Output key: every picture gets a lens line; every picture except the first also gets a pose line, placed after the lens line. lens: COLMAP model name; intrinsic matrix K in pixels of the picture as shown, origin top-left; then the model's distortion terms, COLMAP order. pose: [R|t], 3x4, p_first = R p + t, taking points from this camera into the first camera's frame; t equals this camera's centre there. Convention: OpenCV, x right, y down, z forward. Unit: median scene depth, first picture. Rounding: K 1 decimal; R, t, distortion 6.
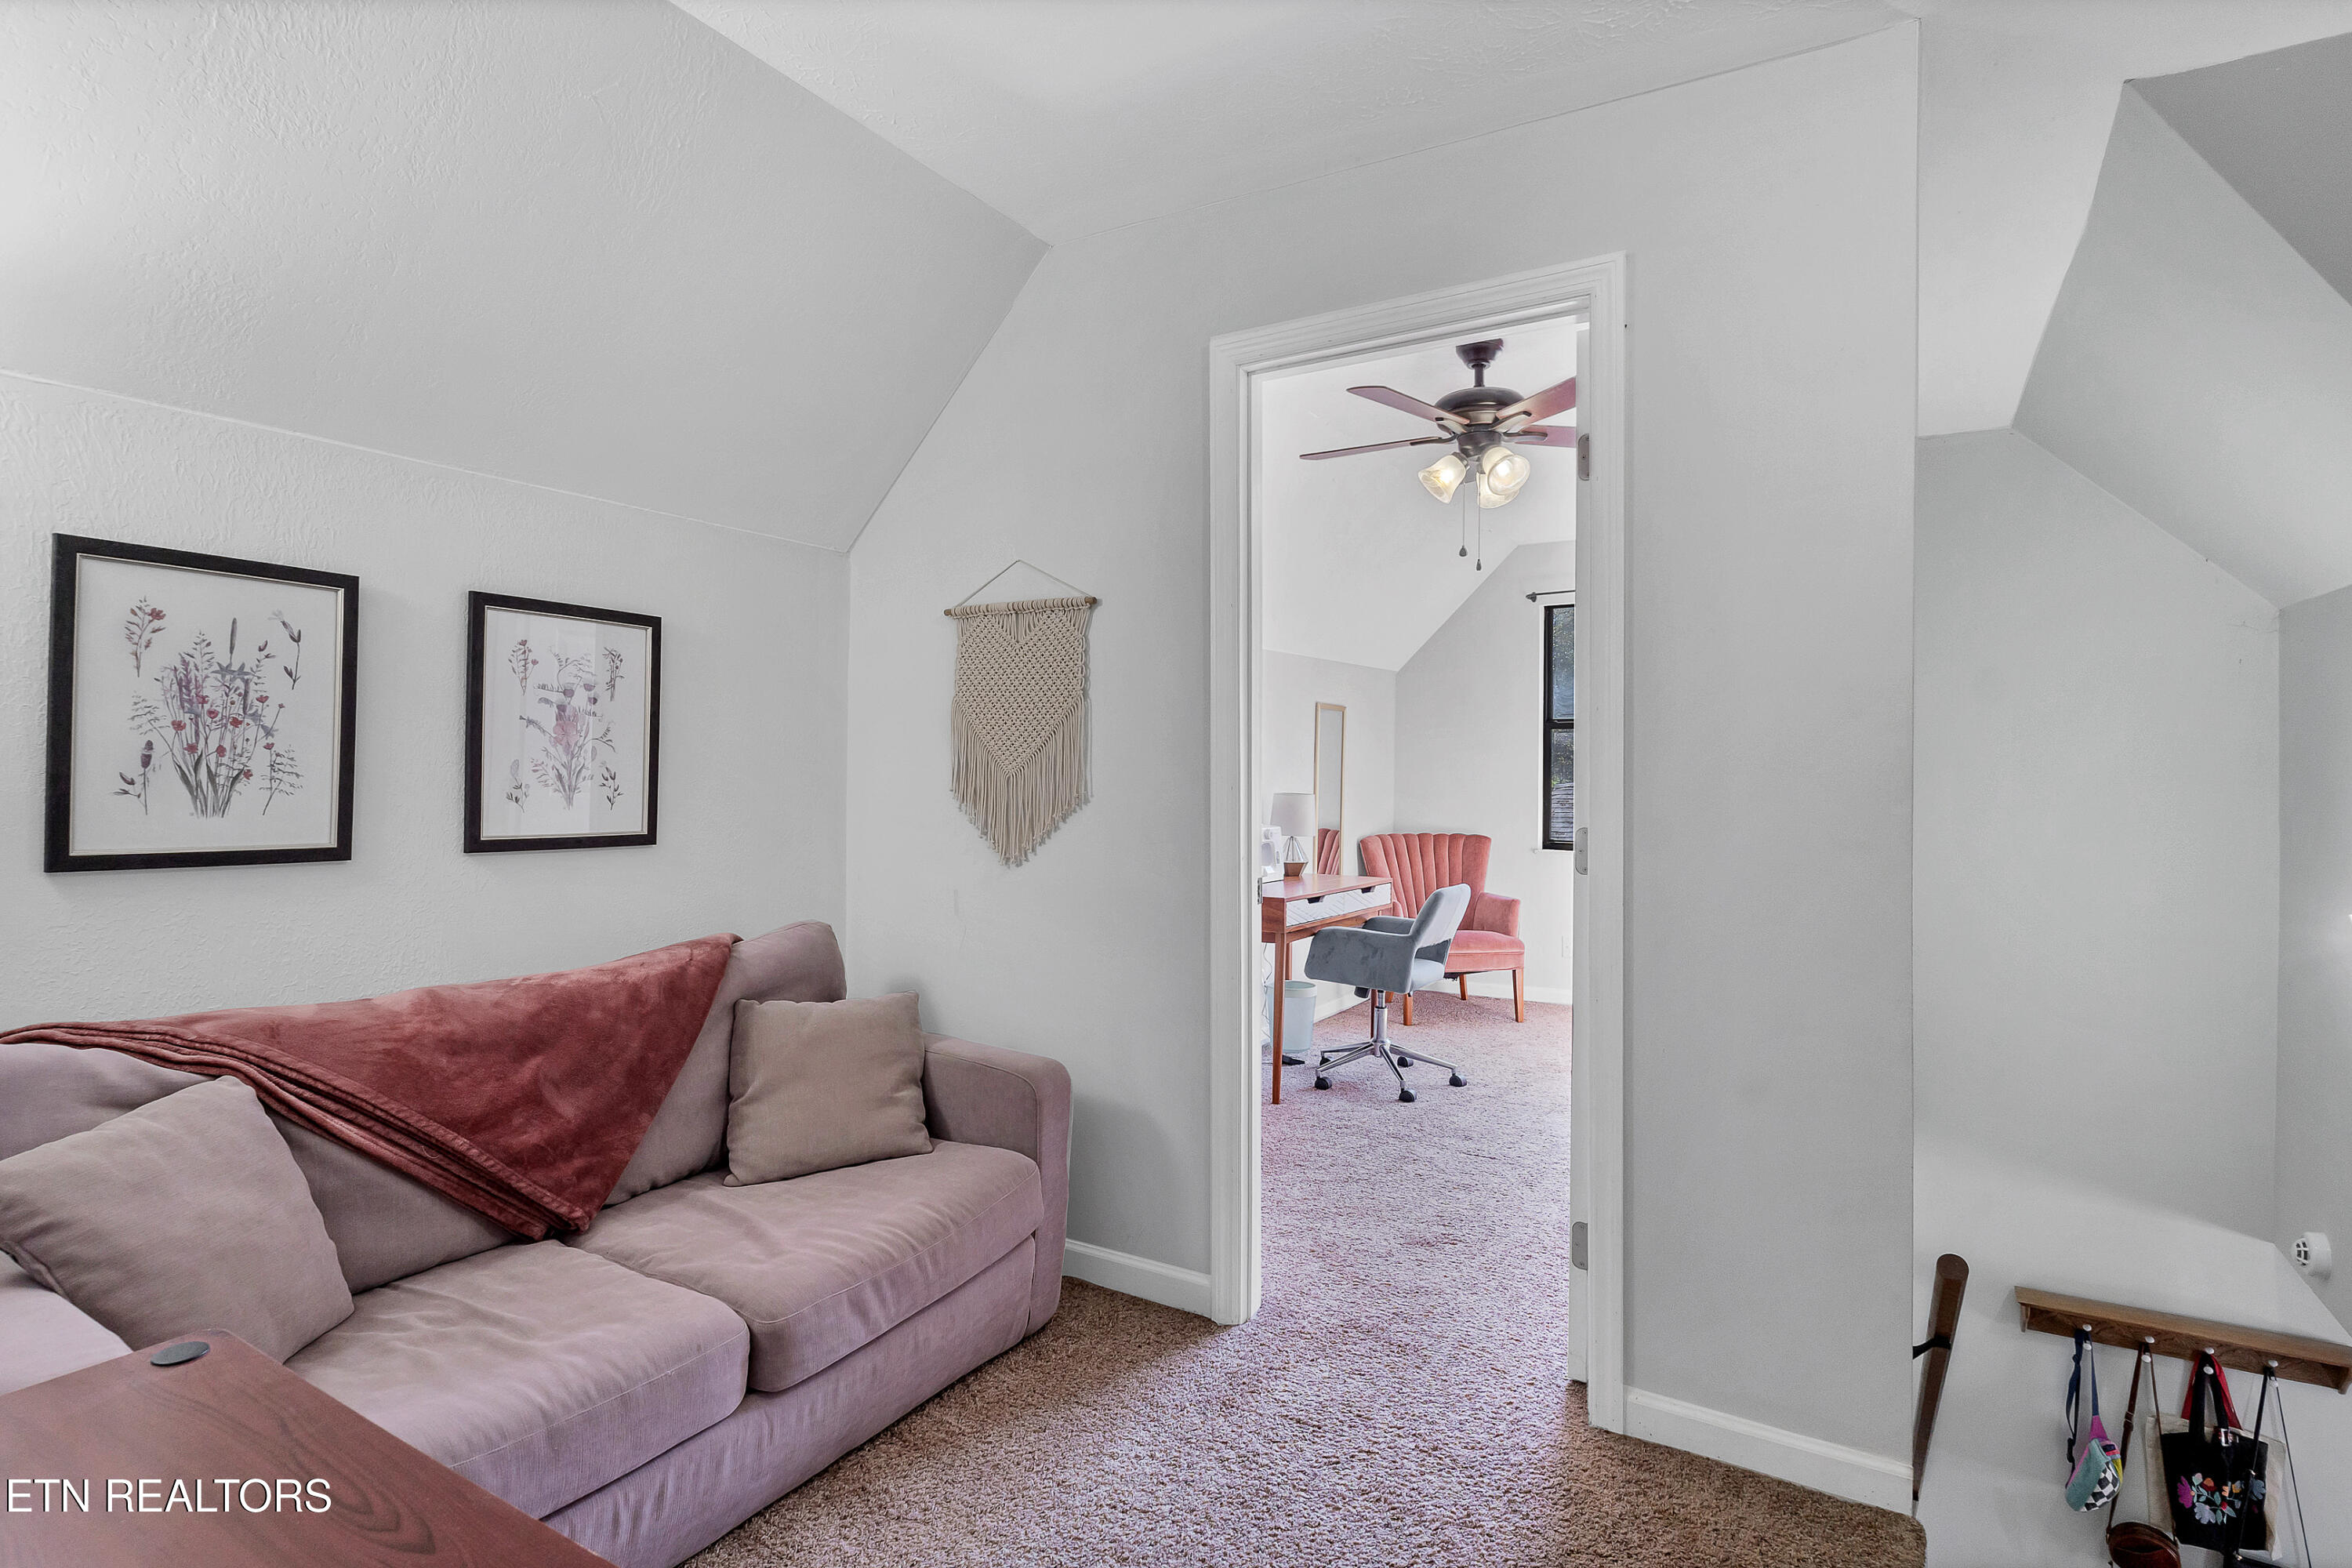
lens RADIAL K [[1159.7, 0, 1176.0], [0, 1159.7, 784.0], [0, 0, 1]] dist [0.001592, 0.000034]
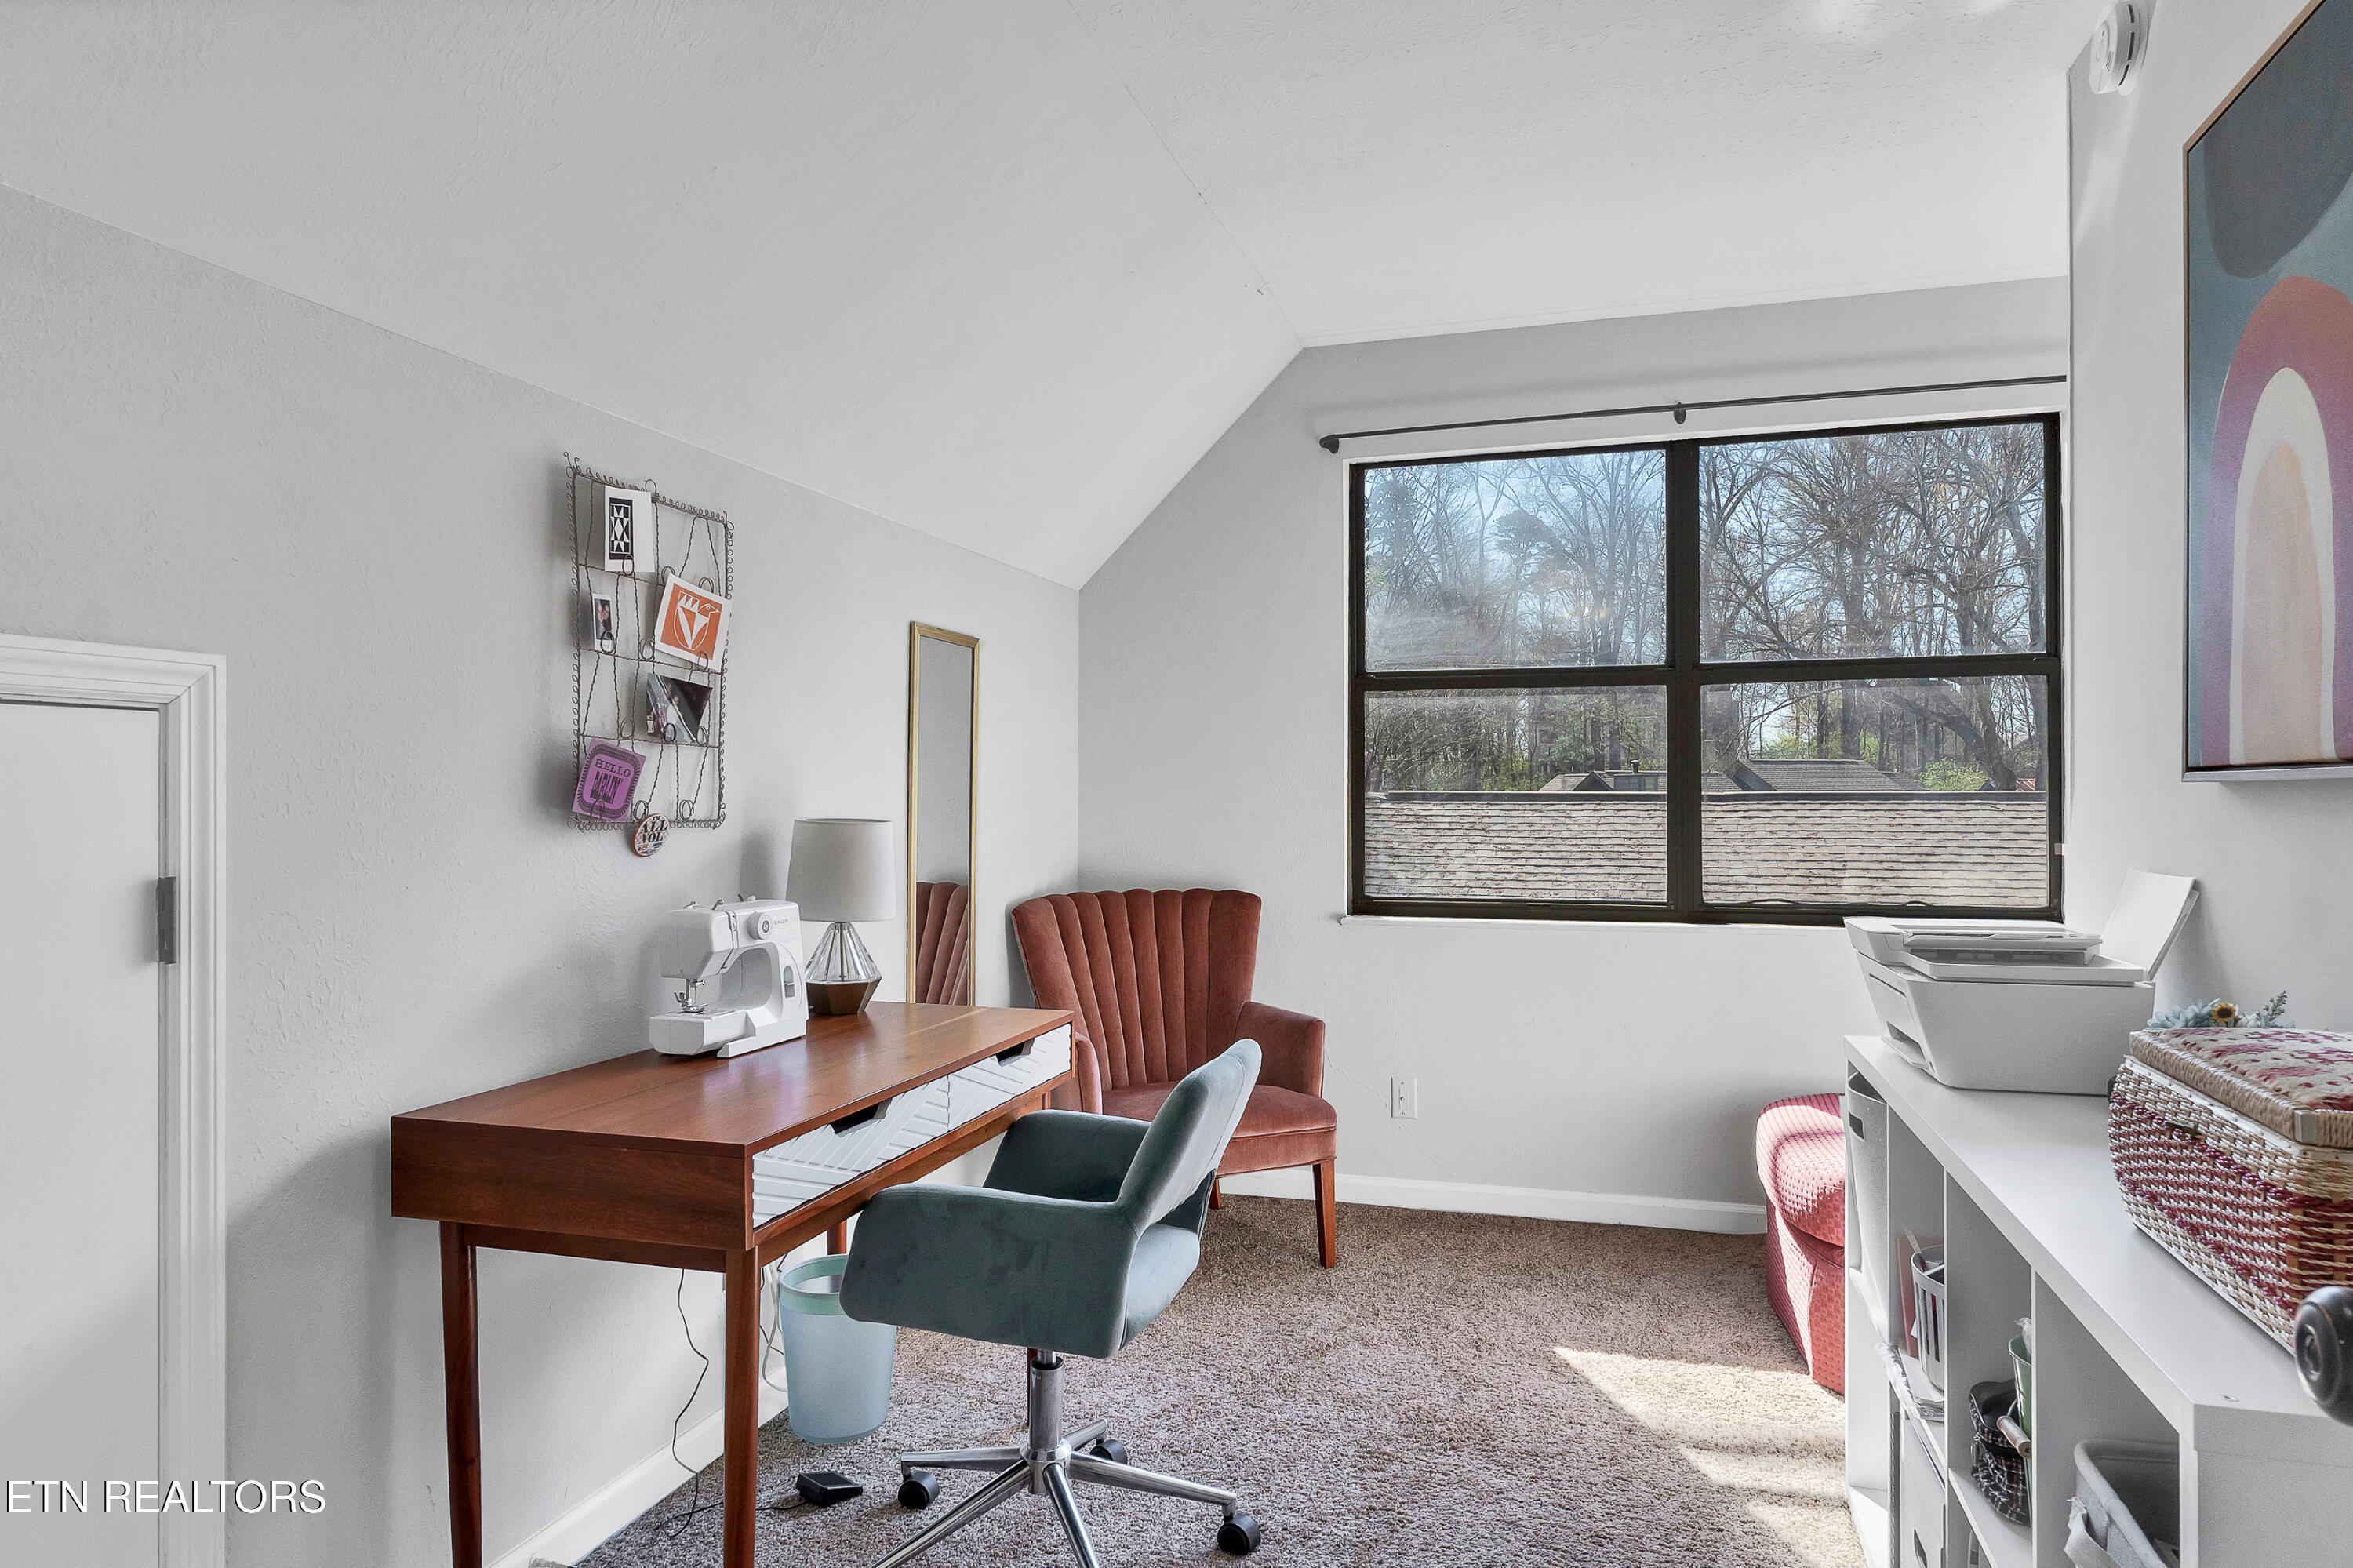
lens RADIAL K [[1441.2, 0, 1176.5], [0, 1441.2, 784.0], [0, 0, 1]] dist [0.000679, 0.000105]
pose [[0.969087, -0.007813, 0.246594, 0.077754], [0.011220, 0.999860, -0.012413, 0.002586], [-0.246463, 0.014796, 0.969039, 0.397221]]
